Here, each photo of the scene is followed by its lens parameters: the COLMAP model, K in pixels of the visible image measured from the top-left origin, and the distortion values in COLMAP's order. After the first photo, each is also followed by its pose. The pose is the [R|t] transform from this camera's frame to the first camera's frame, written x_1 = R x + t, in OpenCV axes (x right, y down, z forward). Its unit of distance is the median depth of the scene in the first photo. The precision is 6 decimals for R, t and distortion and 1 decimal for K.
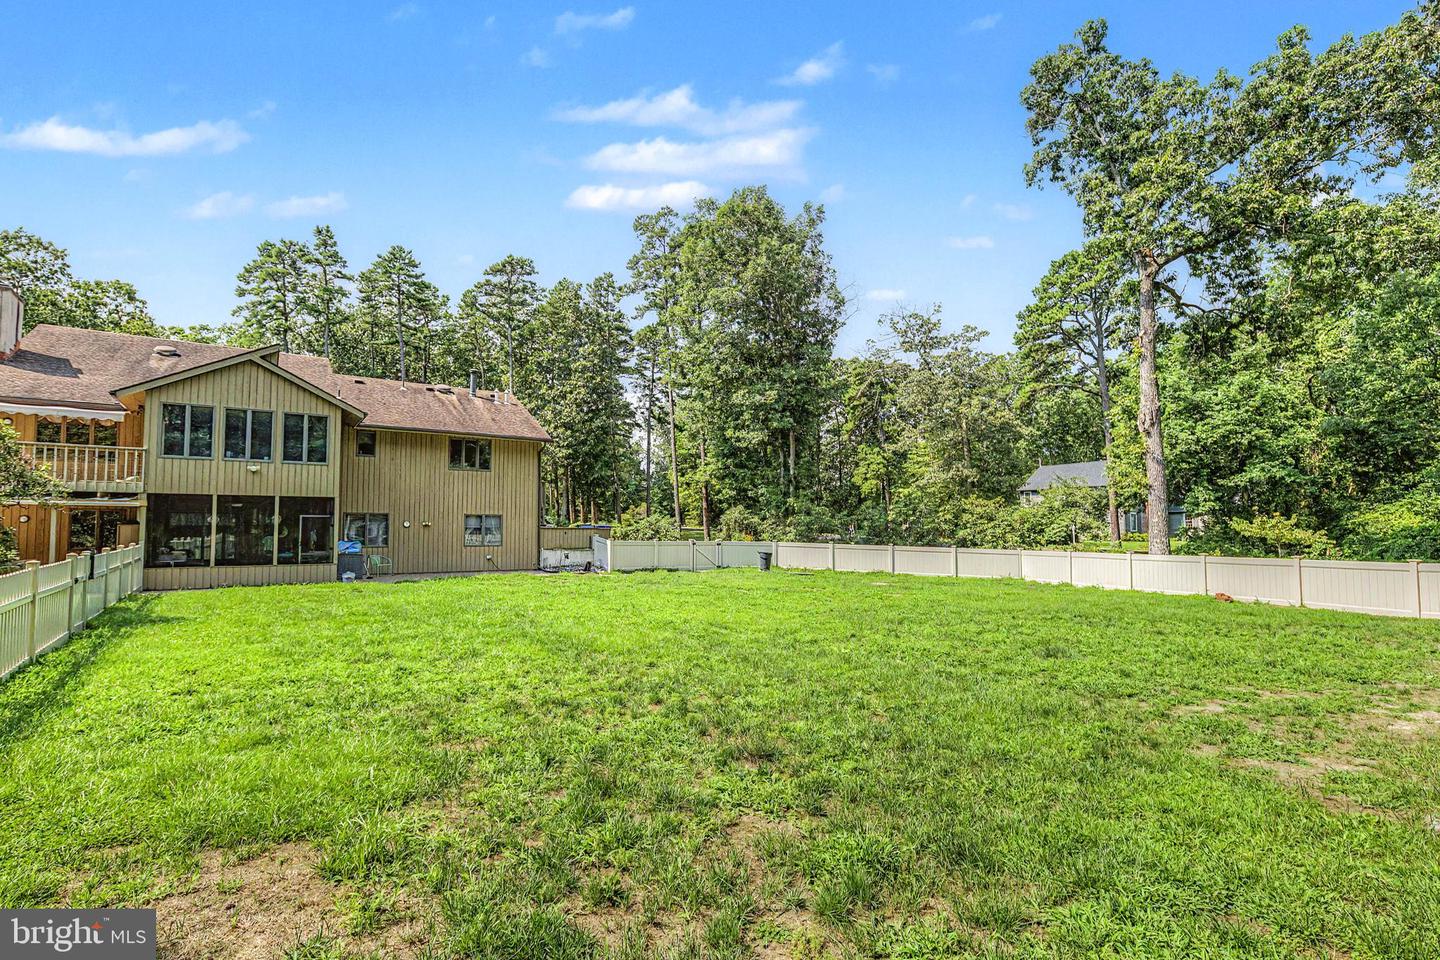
lens RADIAL K [[706.3, 0, 719.7], [0, 706.3, 480.4], [0, 0, 1]] dist [0.002798, 0.000456]
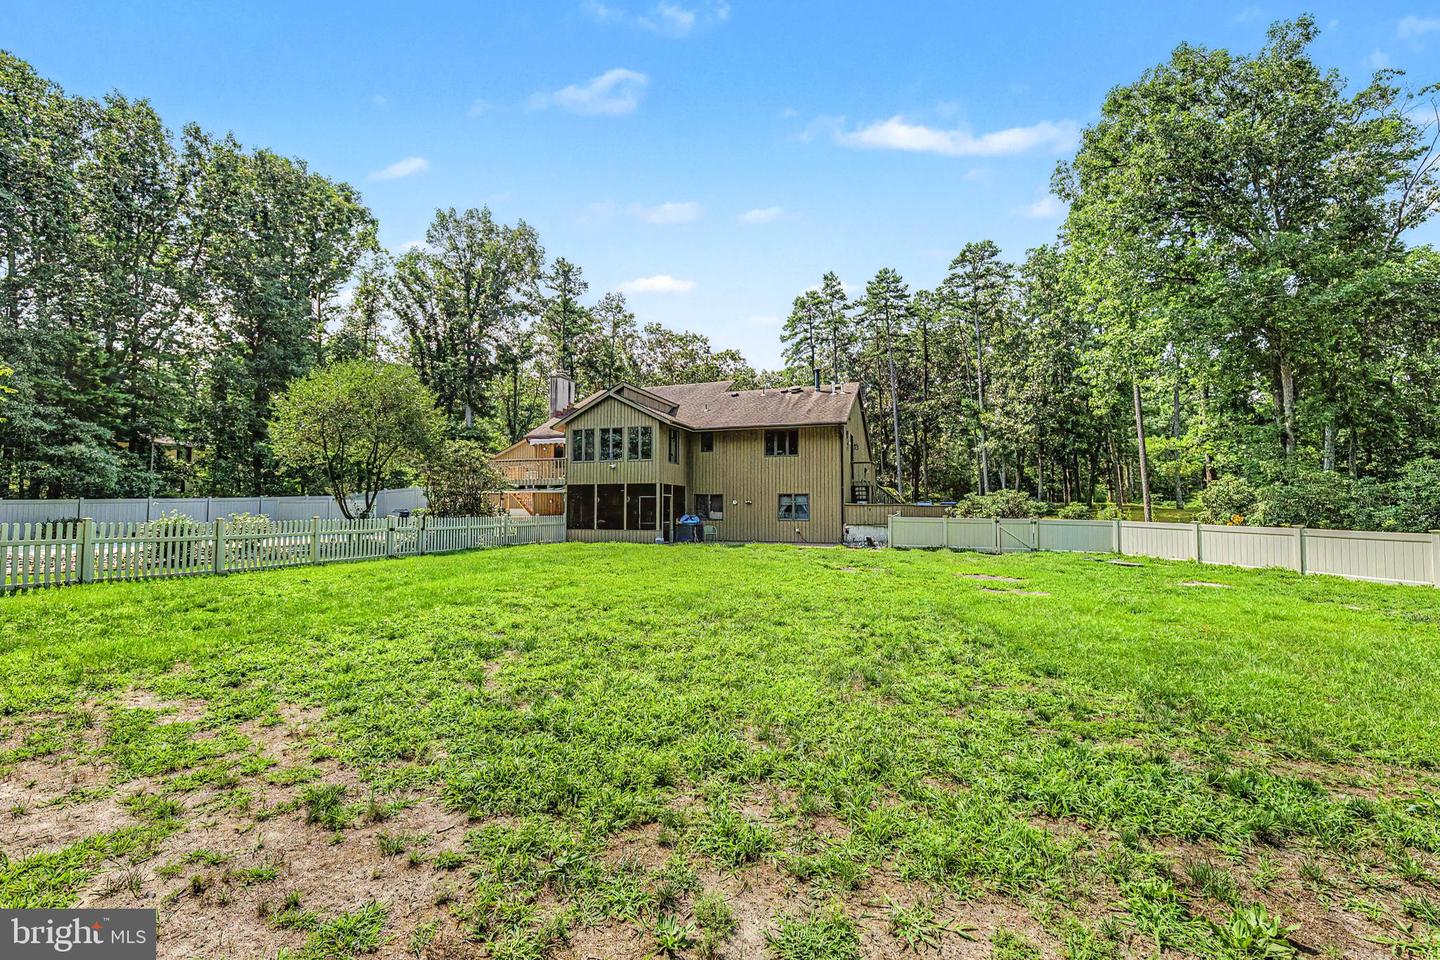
lens RADIAL K [[625.5, 0, 719.7], [0, 625.5, 482.7], [0, 0, 1]] dist [-0.003516, -0.000504]
pose [[0.581673, -0.036293, -0.812612, 0.440200], [0.056196, 0.998410, -0.004366, 0.028912], [0.811479, -0.043126, 0.582788, 0.307661]]
